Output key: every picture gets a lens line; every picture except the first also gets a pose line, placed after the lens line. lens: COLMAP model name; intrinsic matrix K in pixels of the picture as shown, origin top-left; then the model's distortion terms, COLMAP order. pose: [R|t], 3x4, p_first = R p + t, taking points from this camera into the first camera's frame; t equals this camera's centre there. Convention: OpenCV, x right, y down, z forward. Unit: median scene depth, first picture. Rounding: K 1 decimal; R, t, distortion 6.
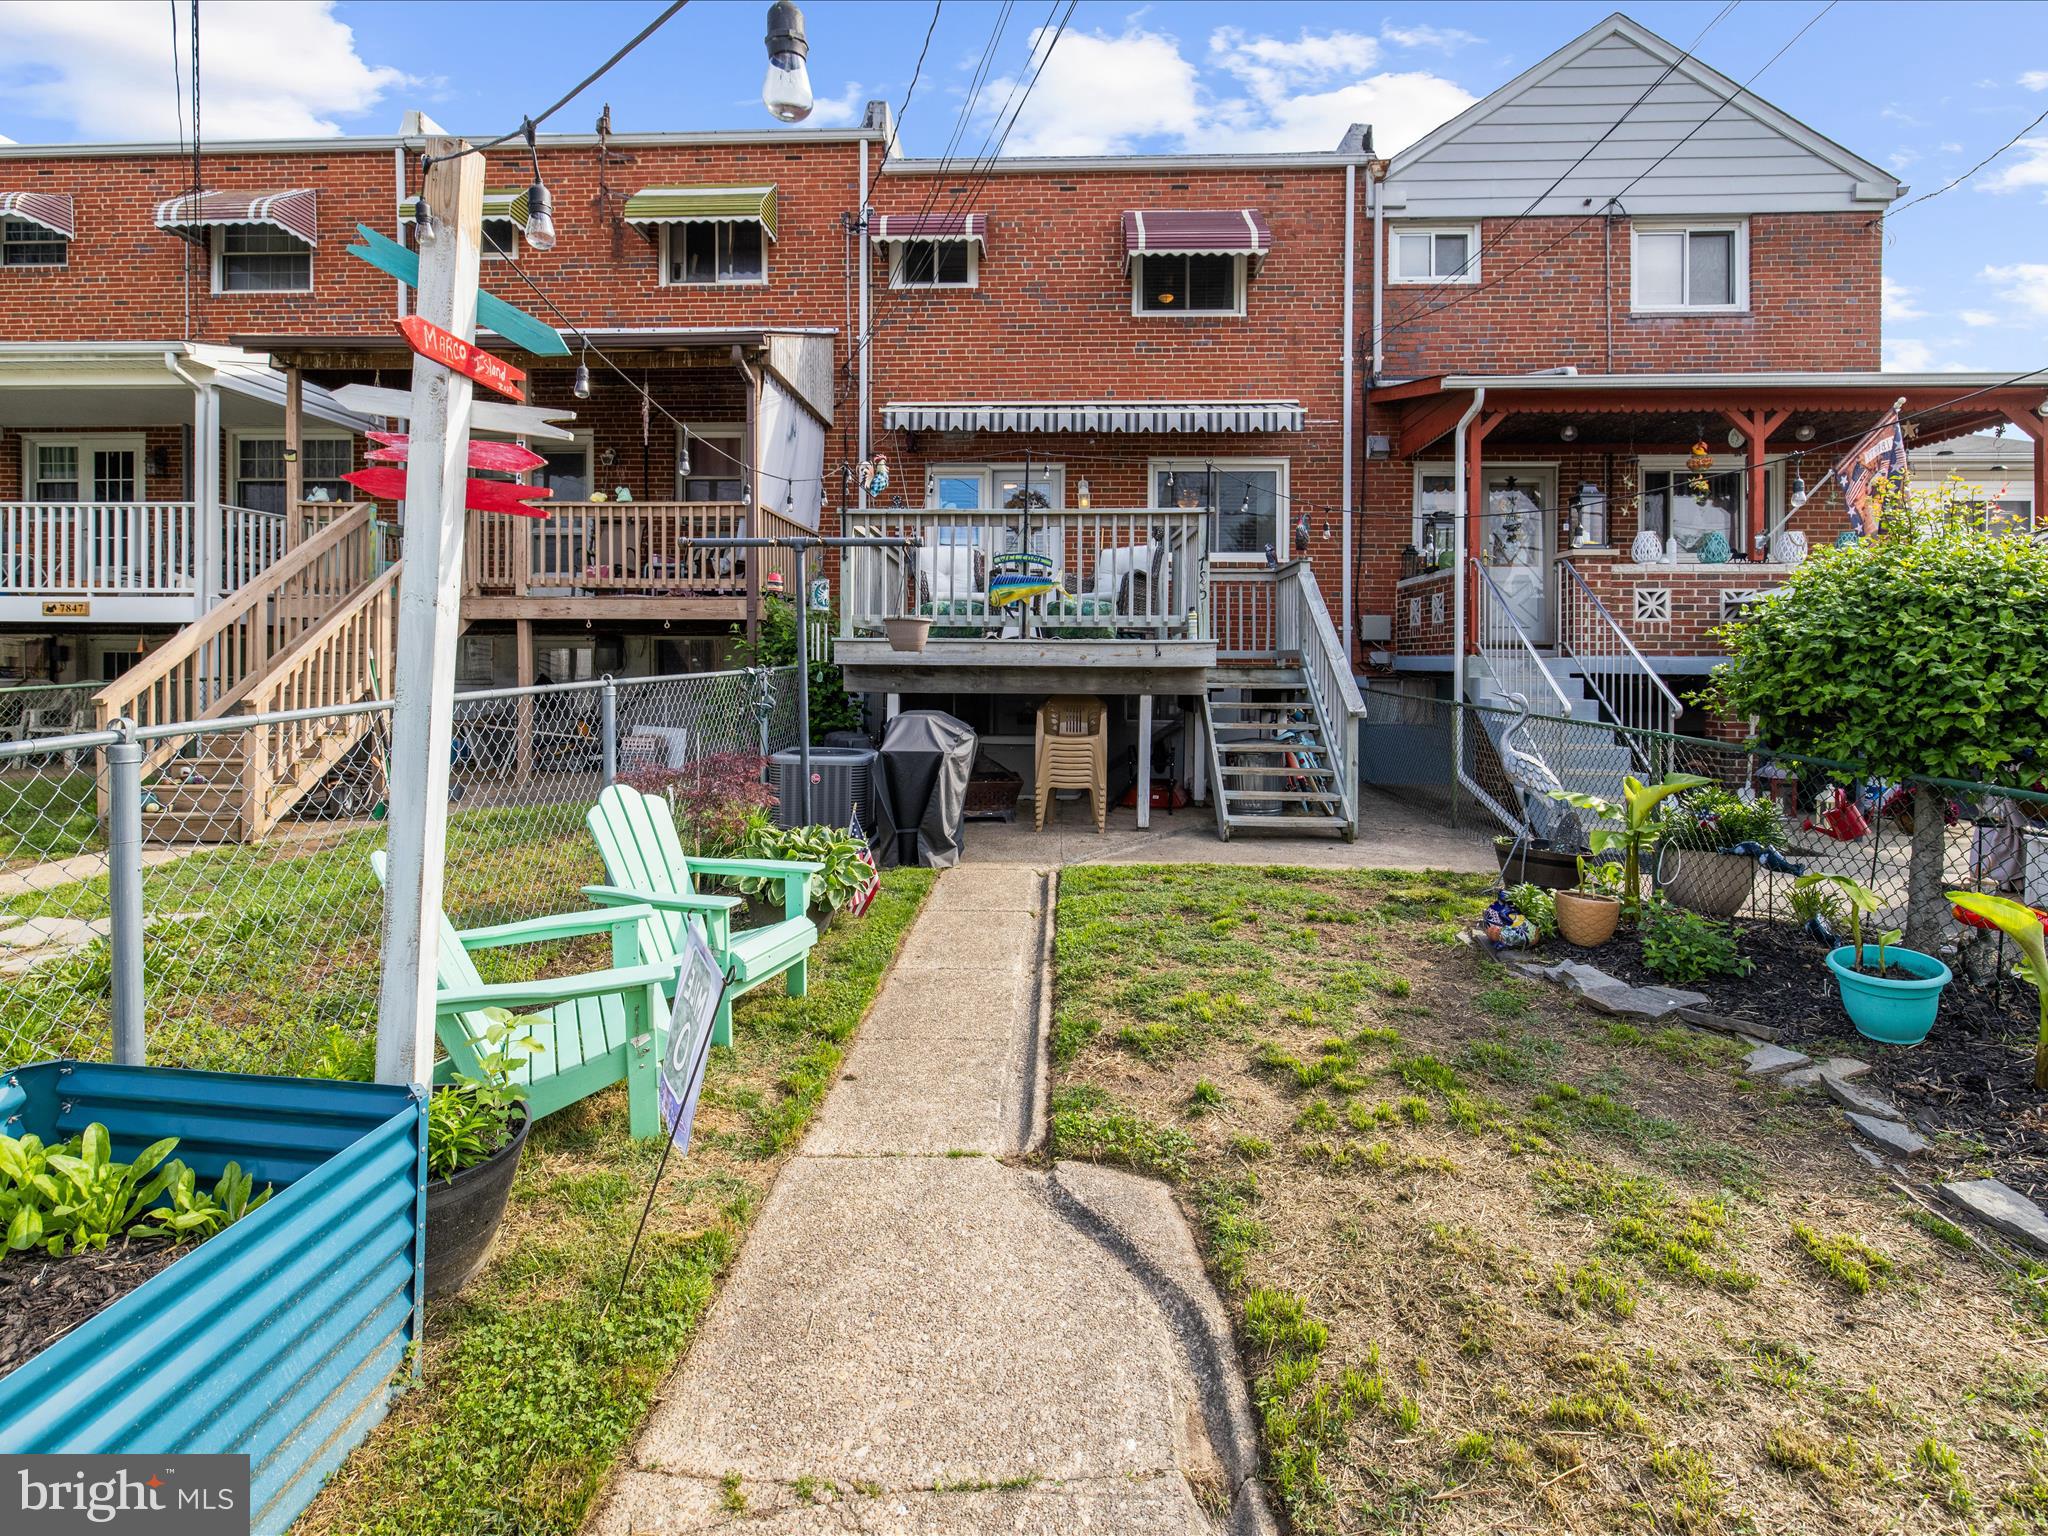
lens RADIAL K [[979.0, 0, 1007.9], [0, 979.0, 750.6], [0, 0, 1]] dist [-0.000024, 0.000556]
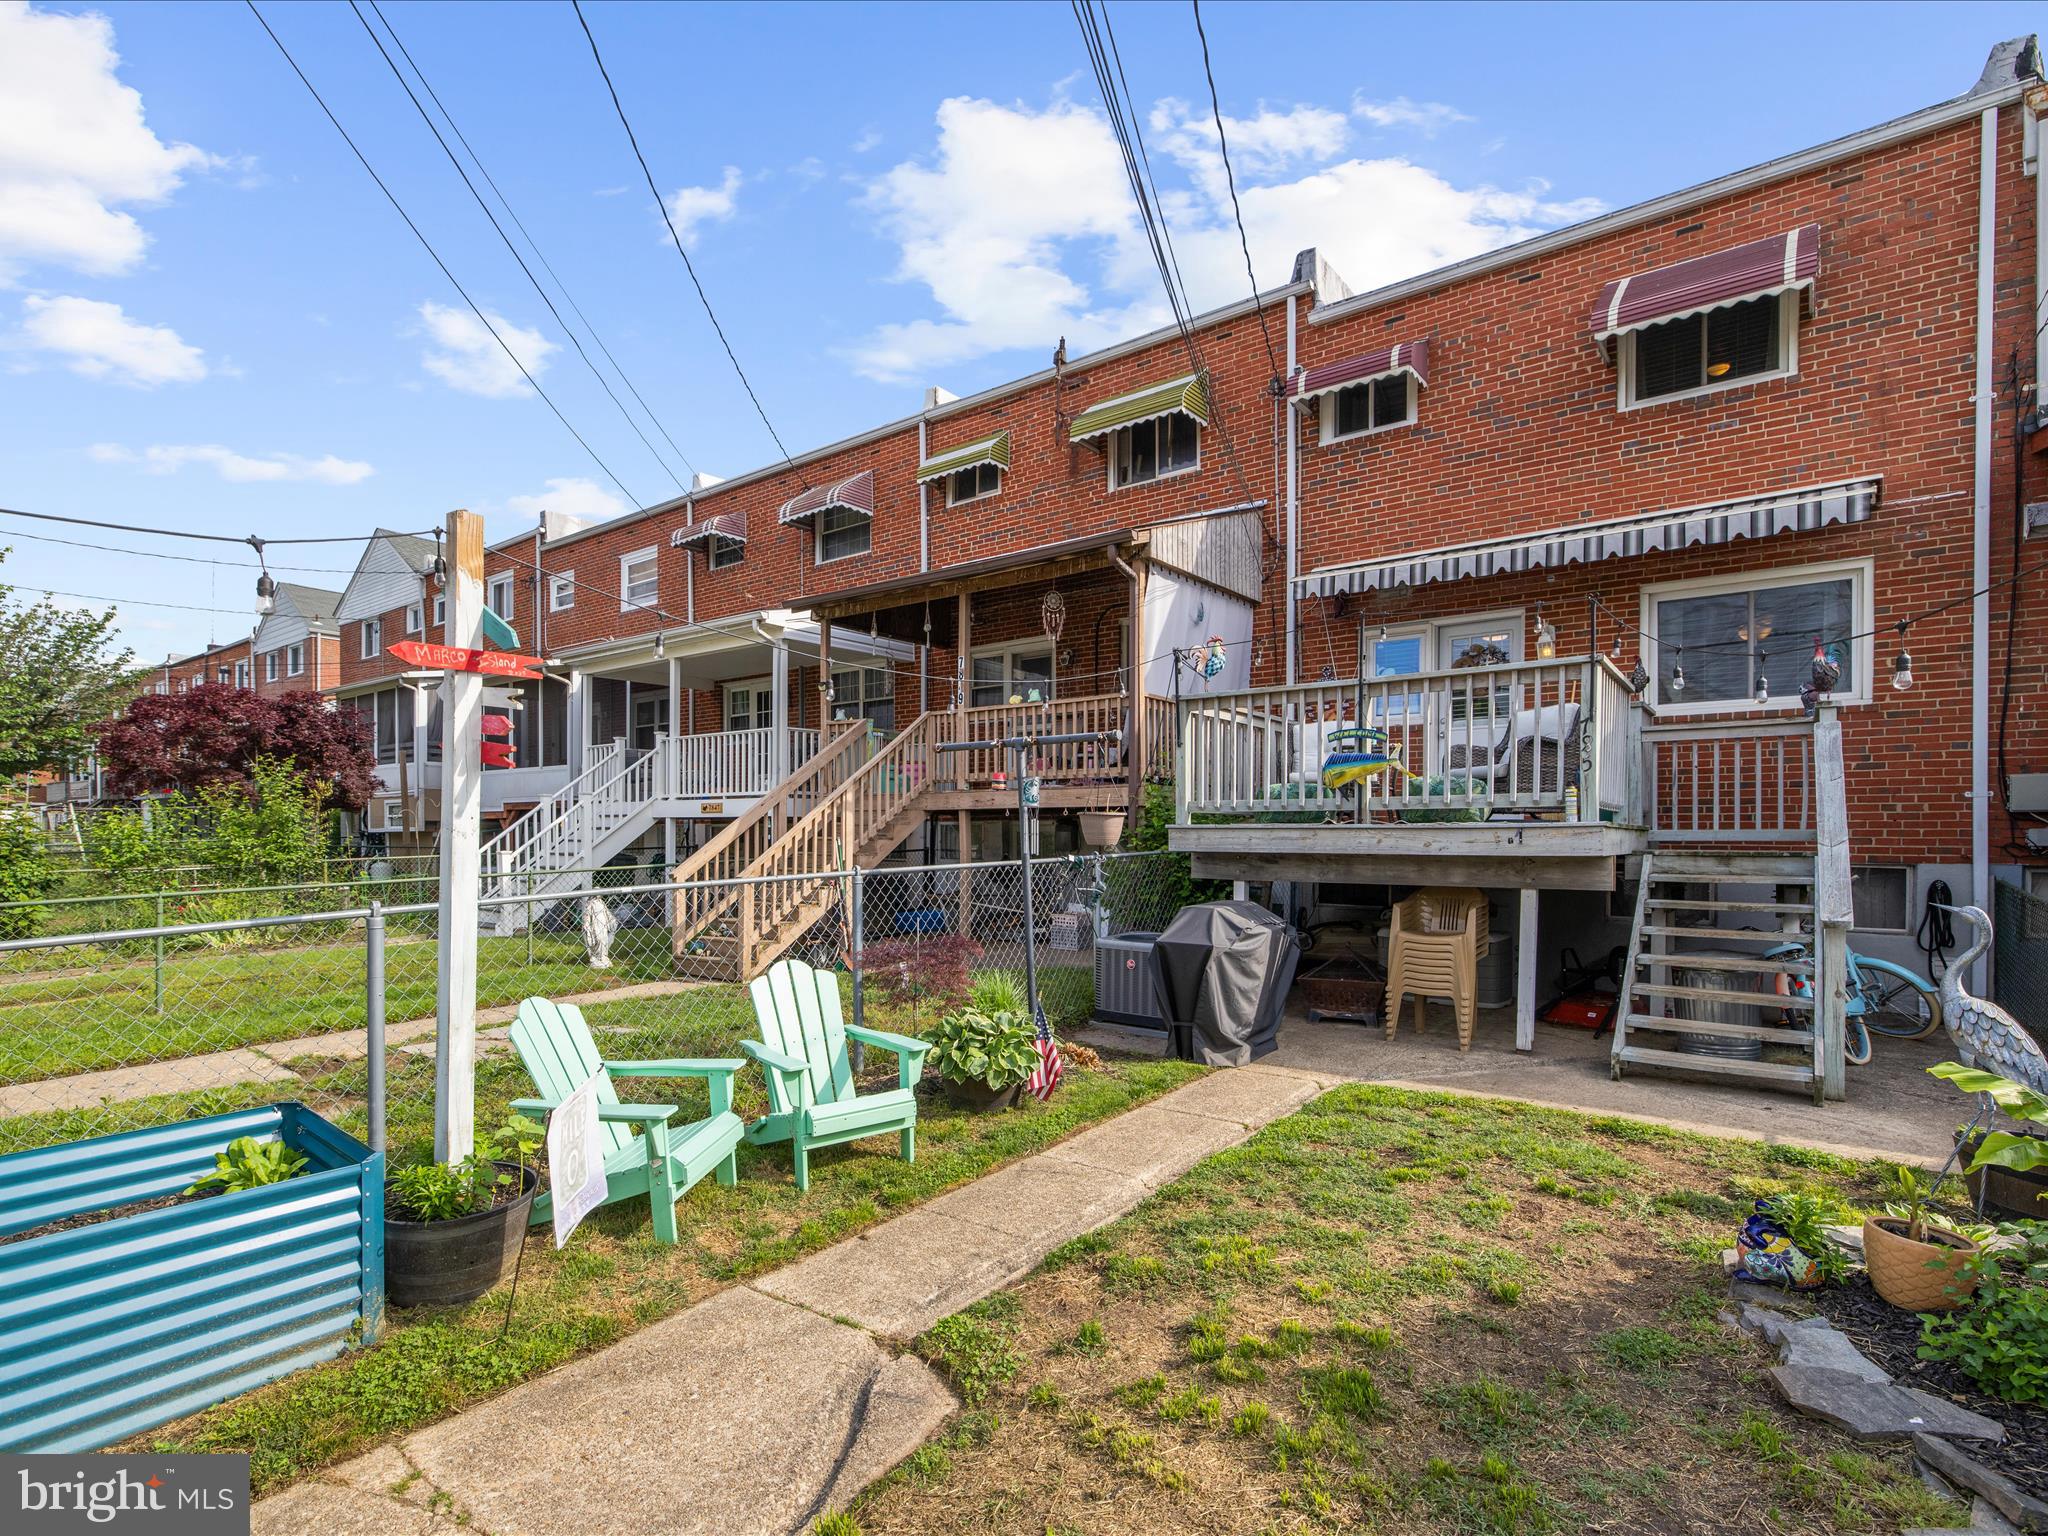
lens RADIAL K [[998.7, 0, 1025.0], [0, 998.7, 926.6], [0, 0, 1]] dist [0.006345, -0.000937]
pose [[0.822475, 0.047189, -0.566840, 0.257276], [-0.045732, 0.998813, 0.016794, -0.019187], [0.566960, 0.012111, 0.823657, 0.068587]]
